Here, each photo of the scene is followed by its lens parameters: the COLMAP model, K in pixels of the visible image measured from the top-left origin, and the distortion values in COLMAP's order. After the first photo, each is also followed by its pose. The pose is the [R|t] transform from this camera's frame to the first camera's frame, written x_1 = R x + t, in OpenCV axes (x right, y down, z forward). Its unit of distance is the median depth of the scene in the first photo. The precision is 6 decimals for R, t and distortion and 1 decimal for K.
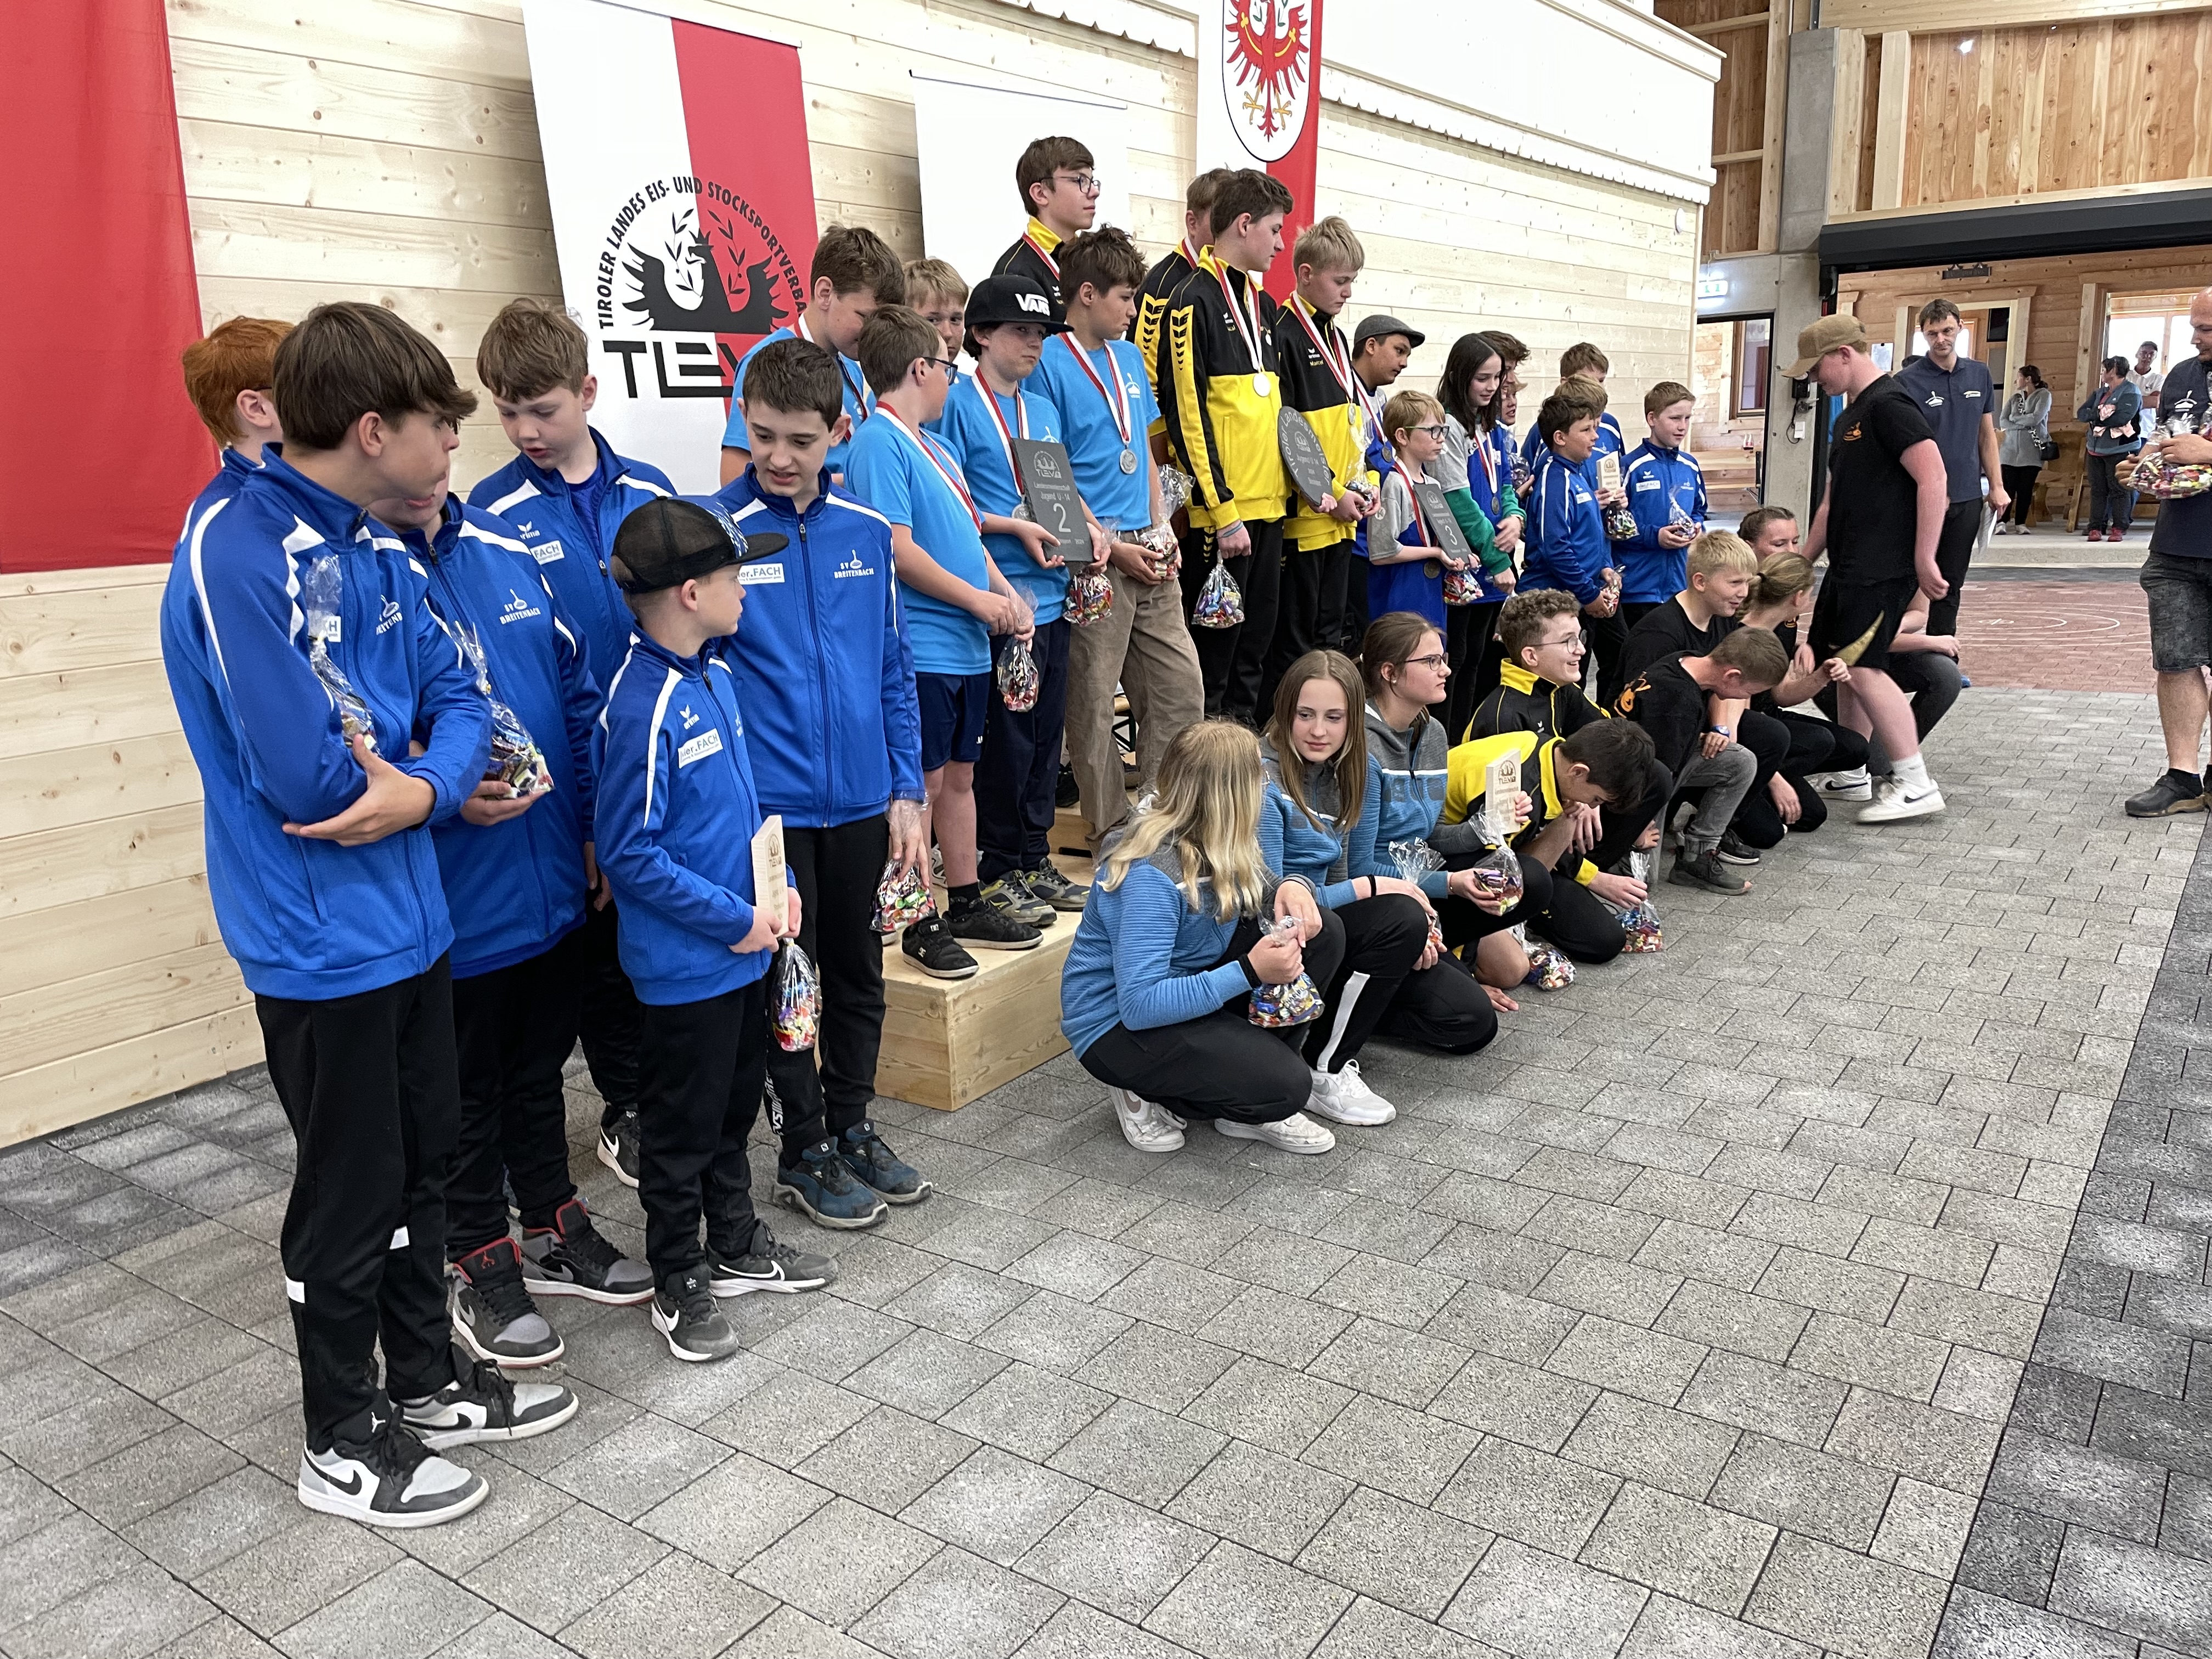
lens RADIAL K [[1666.7, 0, 1093.3], [0, 1666.7, 839.5], [0, 0, 1]] dist [0.090493, -0.118425]
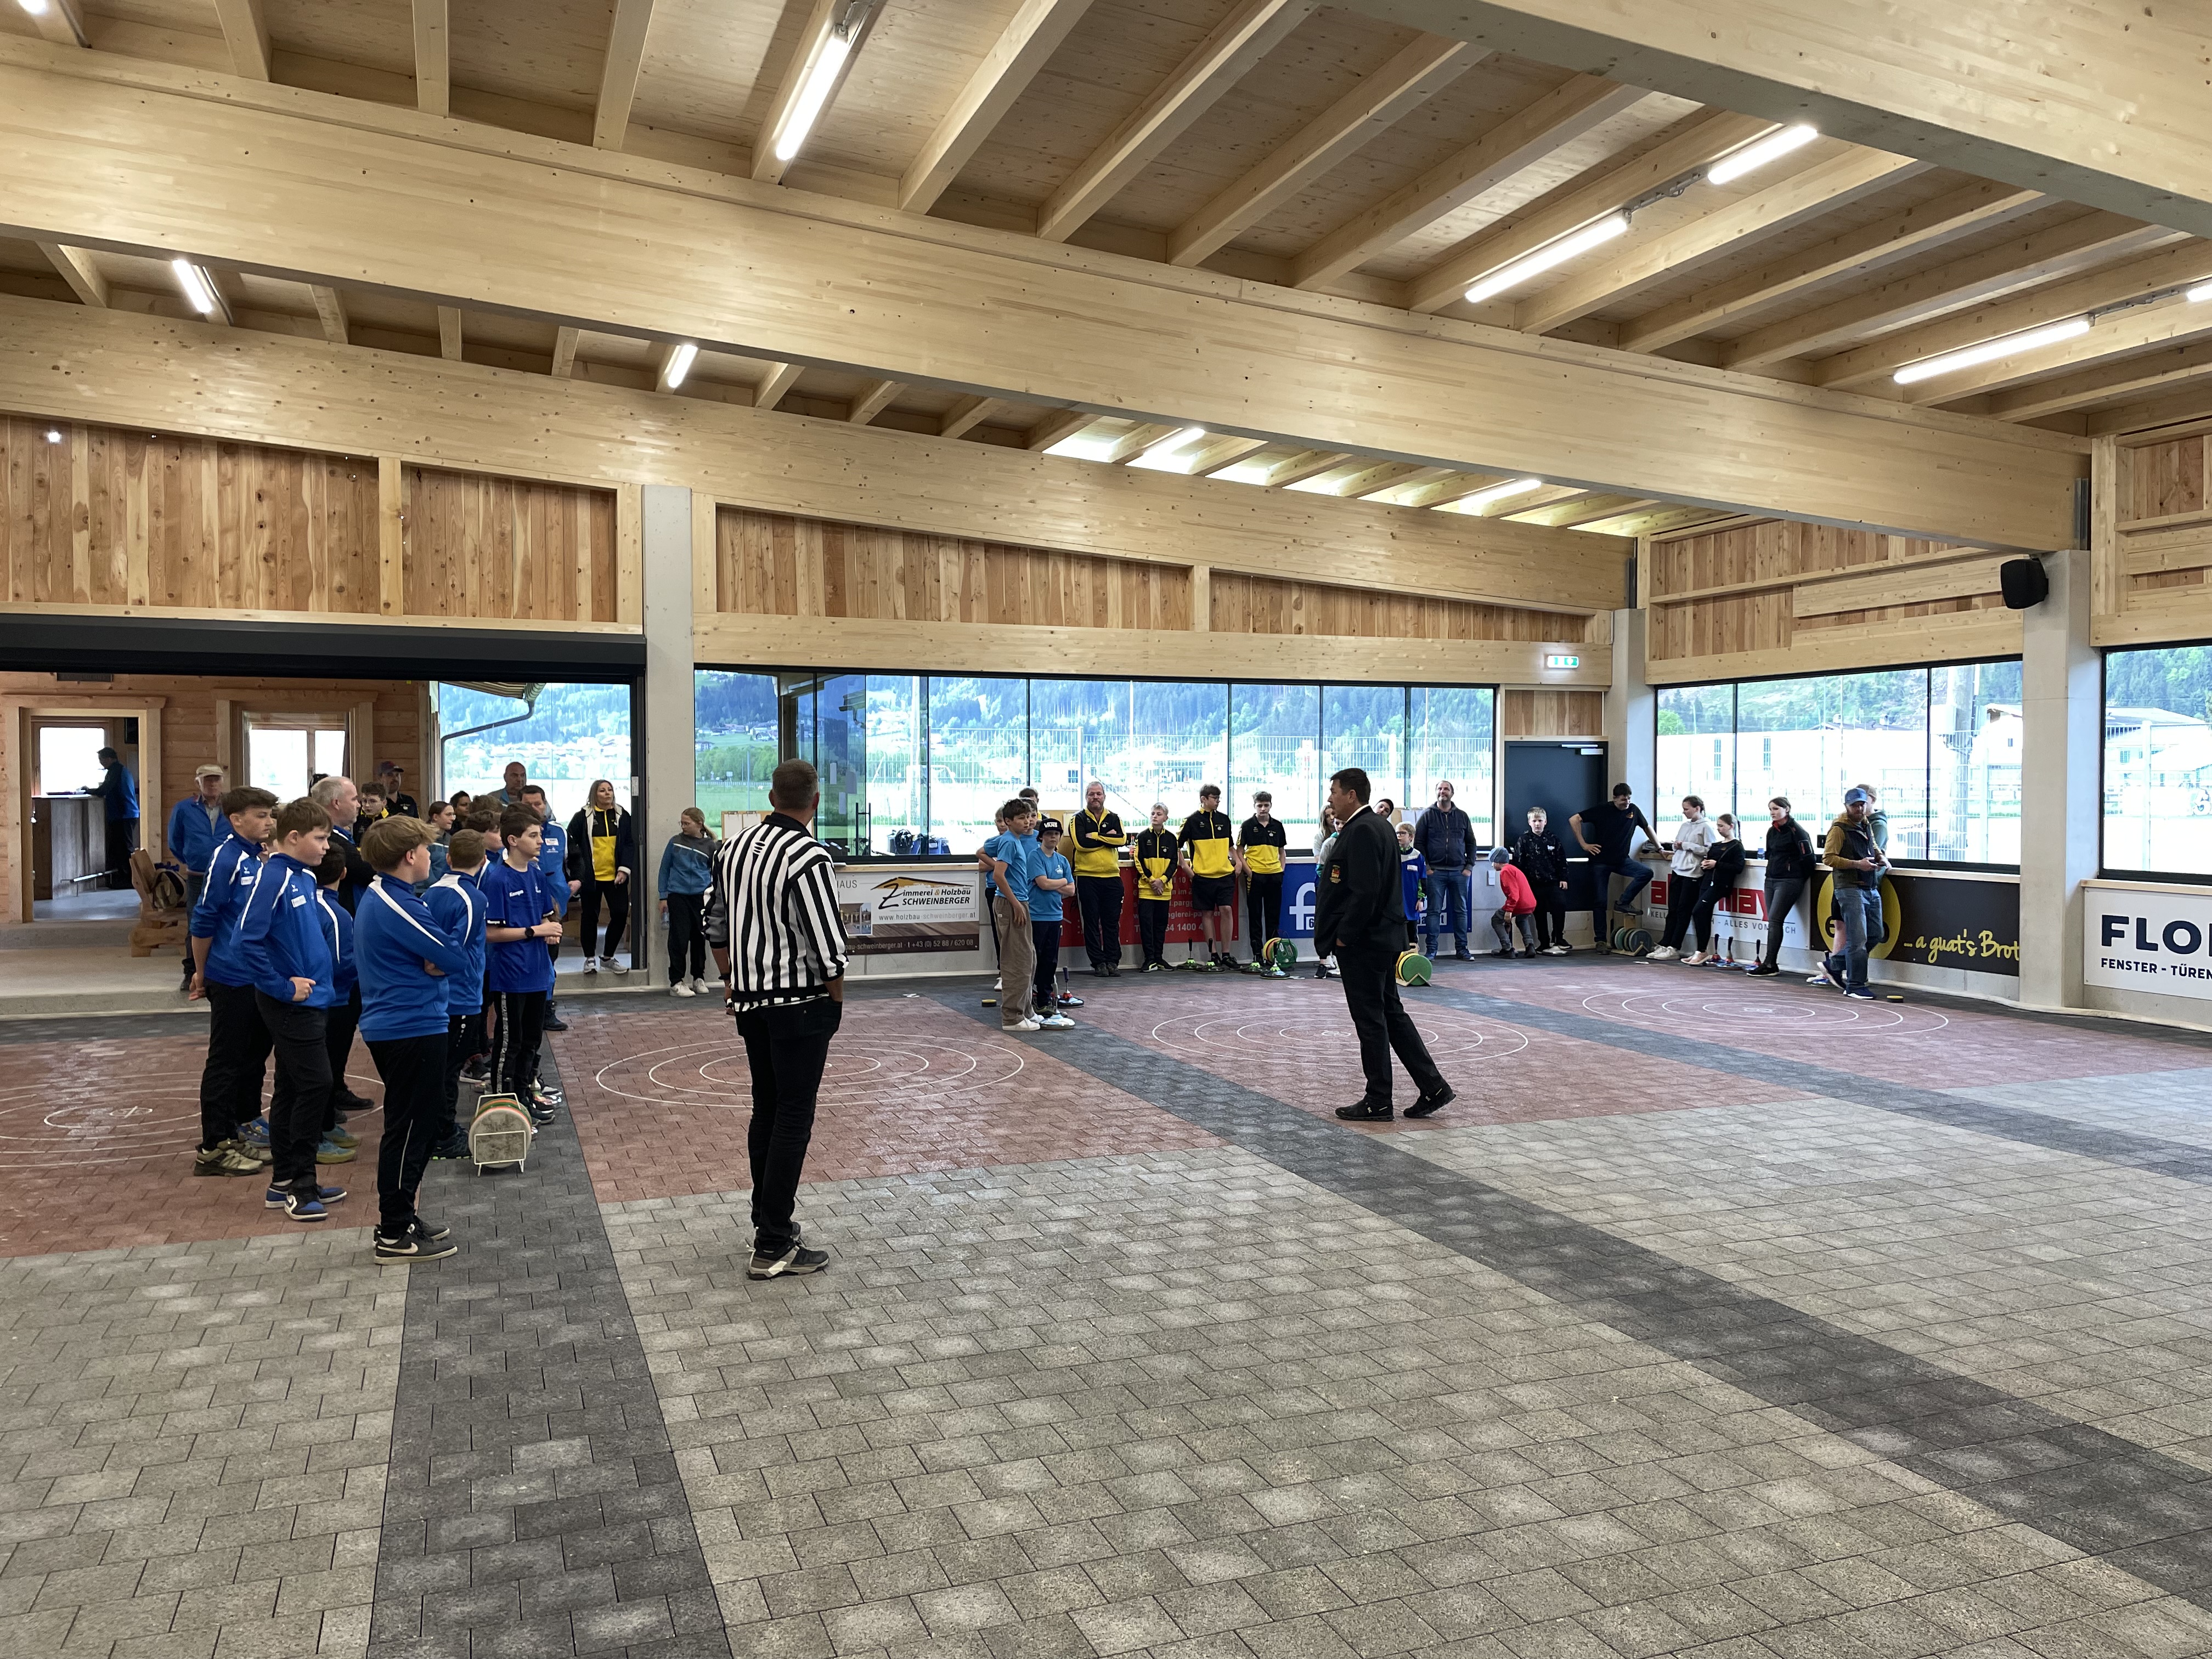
lens RADIAL K [[1666.7, 0, 1100.6], [0, 1666.7, 808.0], [0, 0, 1]] dist [0.090493, -0.118425]
pose [[0.555545, 0.027770, 0.831023, 0.279958], [0.167332, 0.975261, -0.144453, -0.188402], [-0.814475, 0.219307, 0.537154, 0.381817]]
